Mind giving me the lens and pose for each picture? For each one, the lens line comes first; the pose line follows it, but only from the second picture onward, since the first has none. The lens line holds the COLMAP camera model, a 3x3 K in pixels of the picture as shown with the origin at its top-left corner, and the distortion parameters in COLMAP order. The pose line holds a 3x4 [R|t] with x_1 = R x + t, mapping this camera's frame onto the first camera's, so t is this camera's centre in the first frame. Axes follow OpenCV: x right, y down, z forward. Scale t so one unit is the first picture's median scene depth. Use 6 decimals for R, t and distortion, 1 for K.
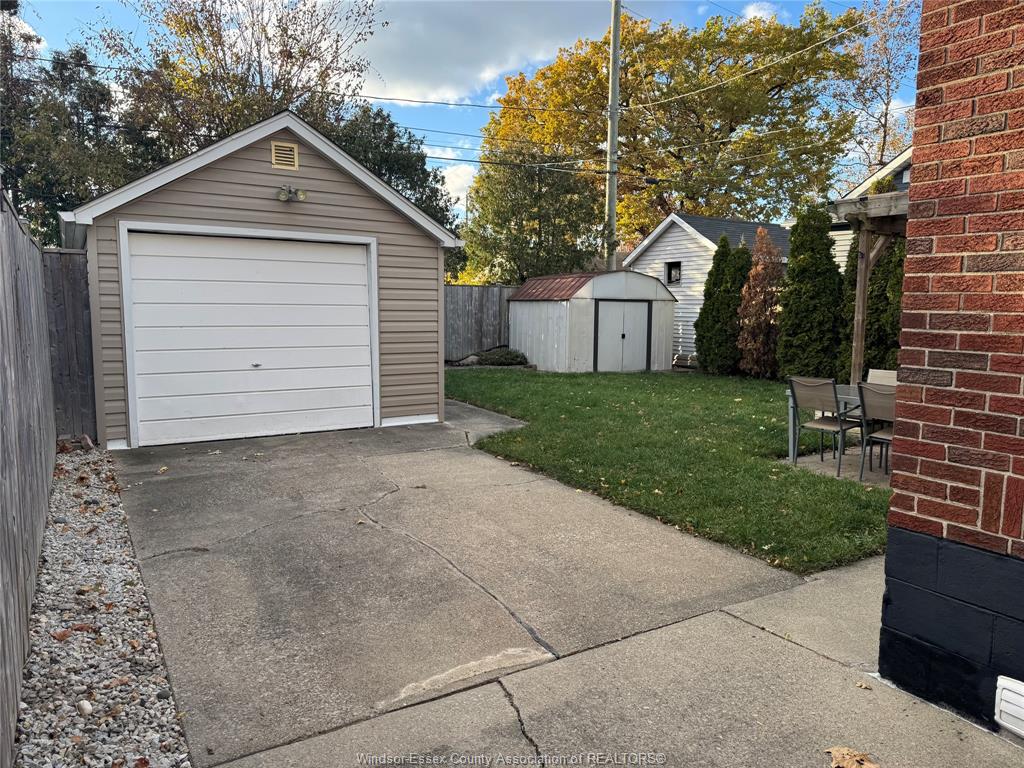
lens RADIAL K [[706.2, 0, 496.7], [0, 706.2, 389.4], [0, 0, 1]] dist [0.118138, -0.179152]
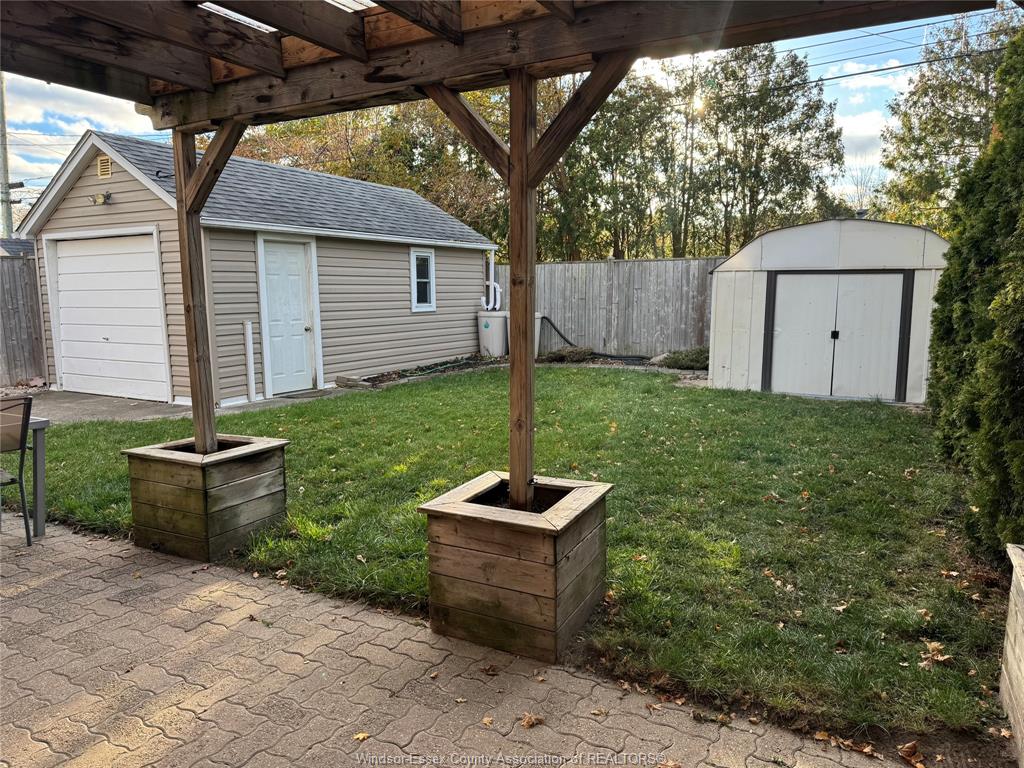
lens RADIAL K [[706.2, 0, 496.7], [0, 706.2, 389.4], [0, 0, 1]] dist [0.118138, -0.179152]
pose [[0.493528, 0.109249, -0.862841, 0.557263], [-0.089804, 0.993178, 0.074385, -0.051395], [0.865081, 0.040776, 0.499972, 0.490121]]
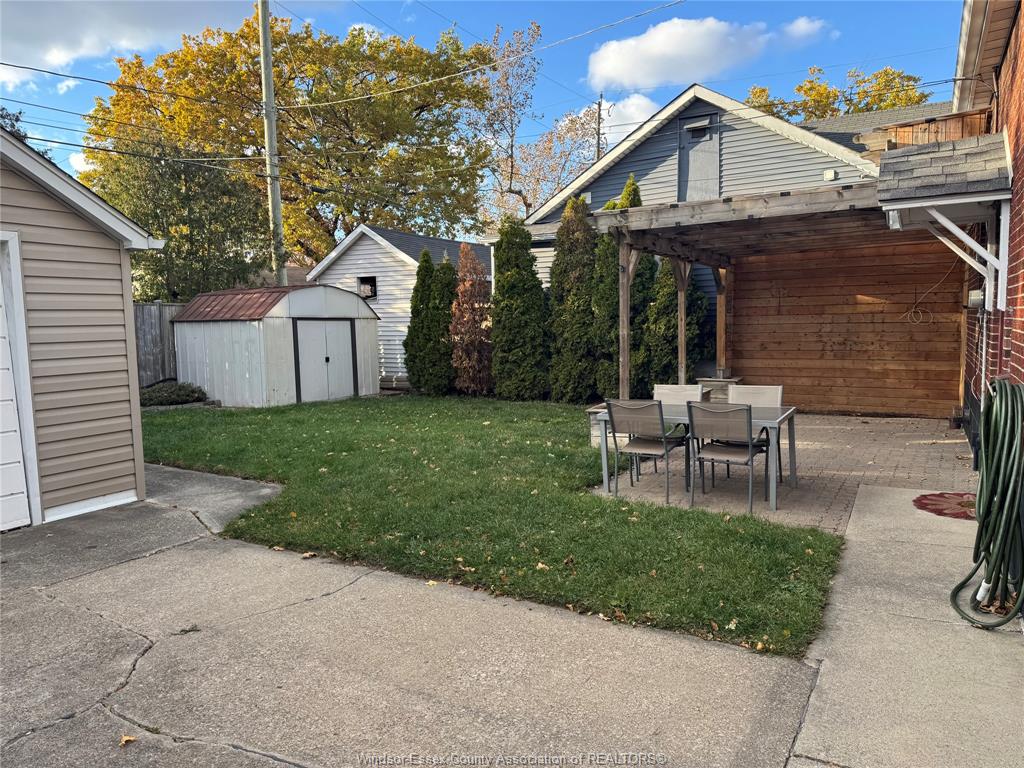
lens RADIAL K [[715.6, 0, 512.0], [0, 715.6, 384.0], [0, 0, 1]] dist [0.109913, -0.151074]
pose [[0.870547, -0.069352, 0.487174, -0.059757], [0.085033, 0.996327, -0.010117, -0.016956], [-0.484682, 0.050233, 0.873247, 0.114803]]
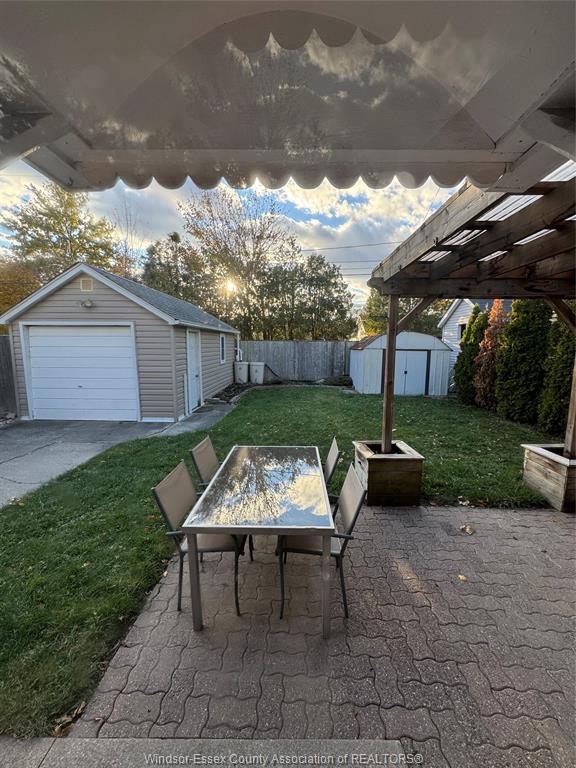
lens RADIAL K [[304.6, 0, 288.0], [0, 304.6, 384.0], [0, 0, 1]] dist [-0.001975, -0.000111]
pose [[0.841284, 0.065410, -0.536622, 0.330156], [-0.061782, 0.997782, 0.024764, -0.050933], [0.537052, 0.012320, 0.843459, 0.293322]]
